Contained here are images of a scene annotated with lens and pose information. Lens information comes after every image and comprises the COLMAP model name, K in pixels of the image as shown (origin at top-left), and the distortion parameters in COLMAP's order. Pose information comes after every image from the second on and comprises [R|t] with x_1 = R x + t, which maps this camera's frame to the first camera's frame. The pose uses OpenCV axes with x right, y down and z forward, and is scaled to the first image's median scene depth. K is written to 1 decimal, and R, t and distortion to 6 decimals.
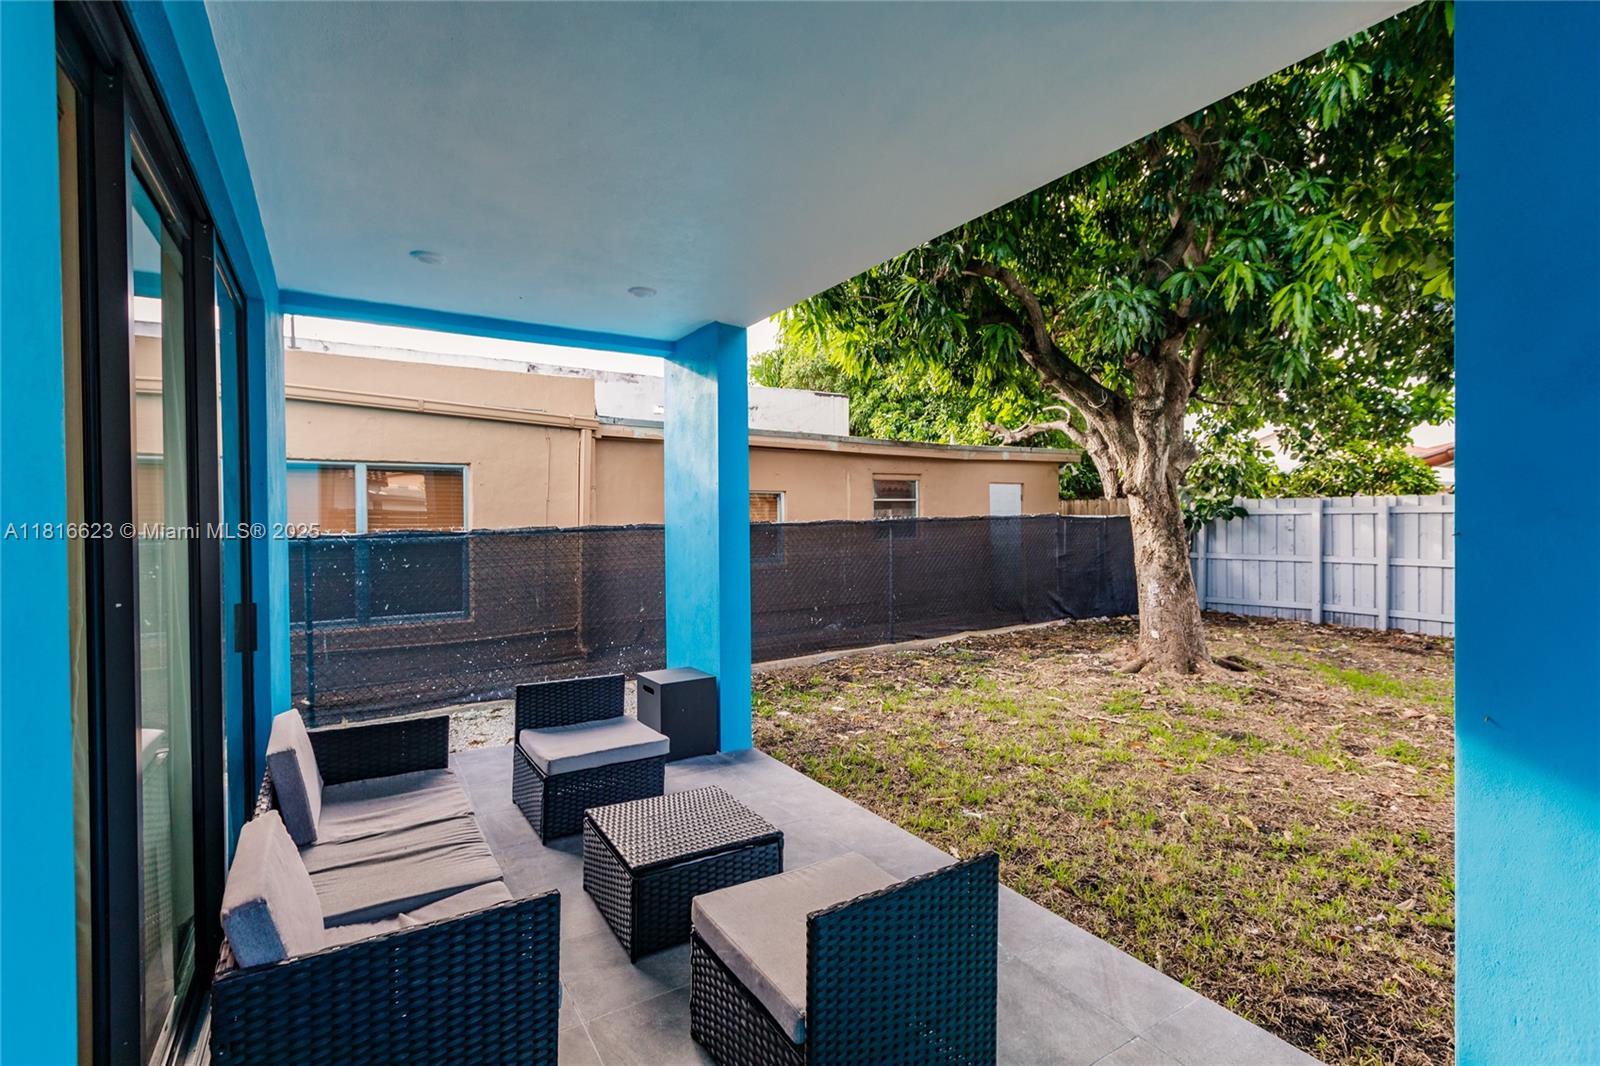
lens RADIAL K [[713.0, 0, 800.5], [0, 713.0, 532.9], [0, 0, 1]] dist [0.000621, 0.003528]
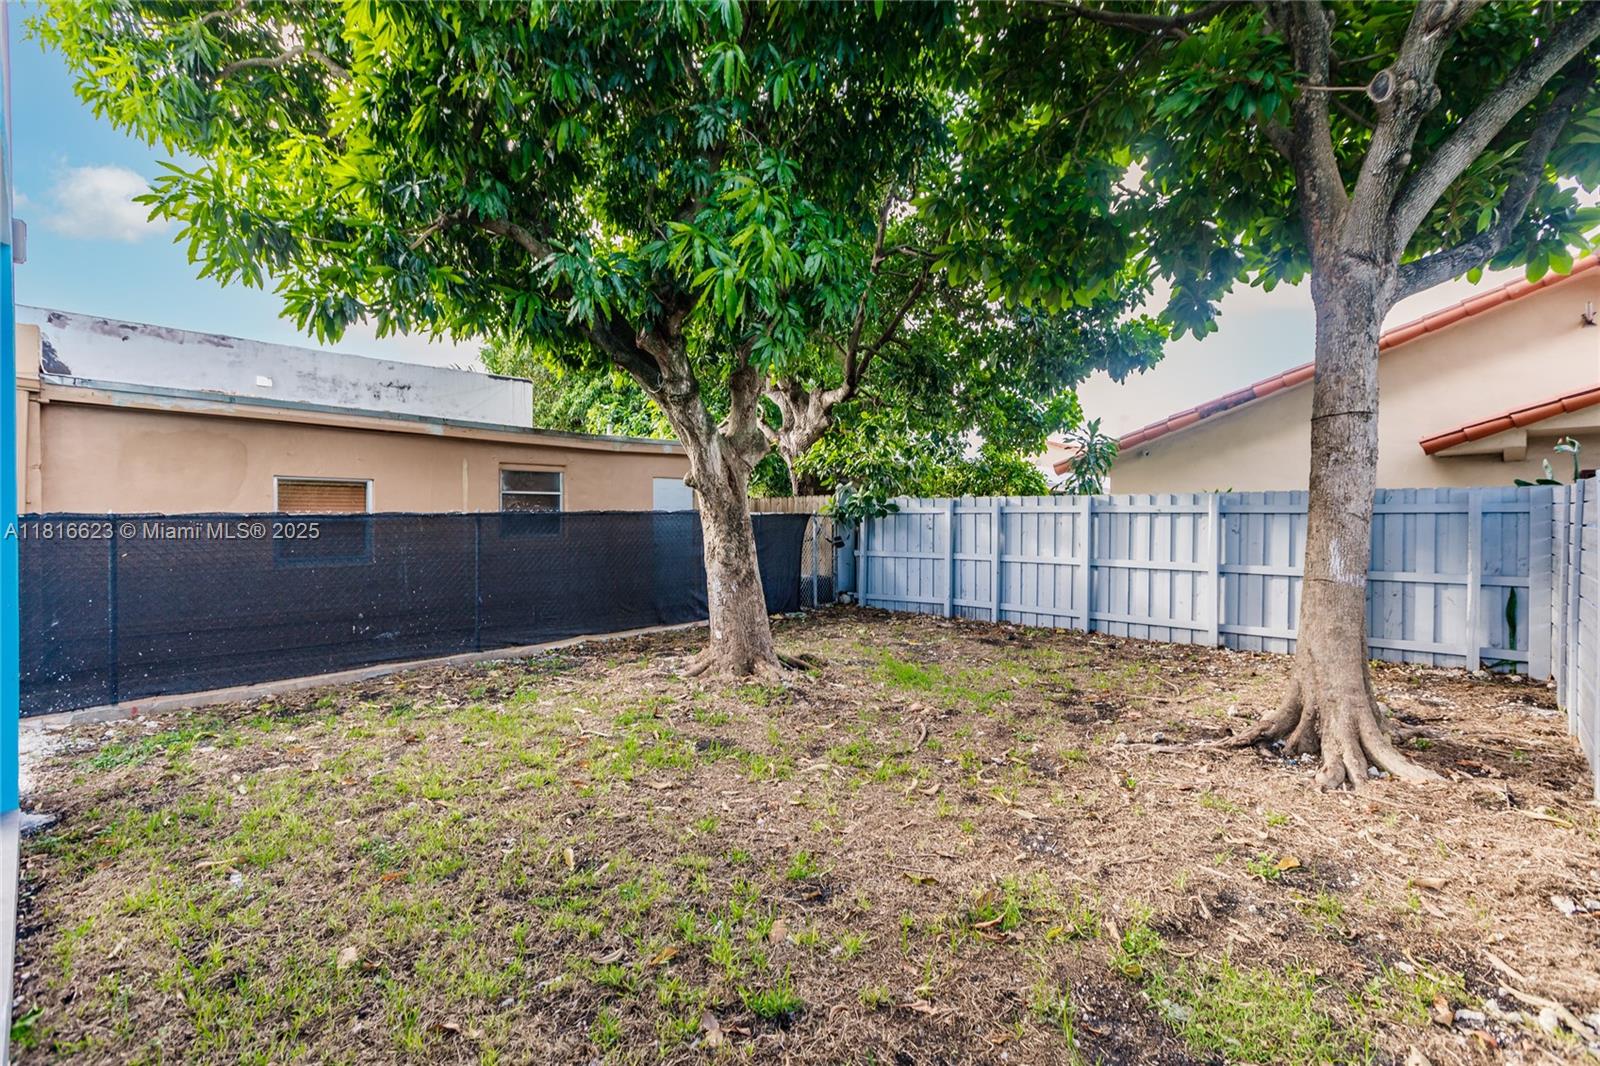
lens RADIAL K [[713.0, 0, 801.9], [0, 713.0, 528.0], [0, 0, 1]] dist [0.000621, 0.003528]
pose [[0.970234, 0.006072, 0.242094, 0.279579], [-0.004209, 0.999957, -0.008208, 0.005573], [-0.242134, 0.006944, 0.970218, 0.038120]]
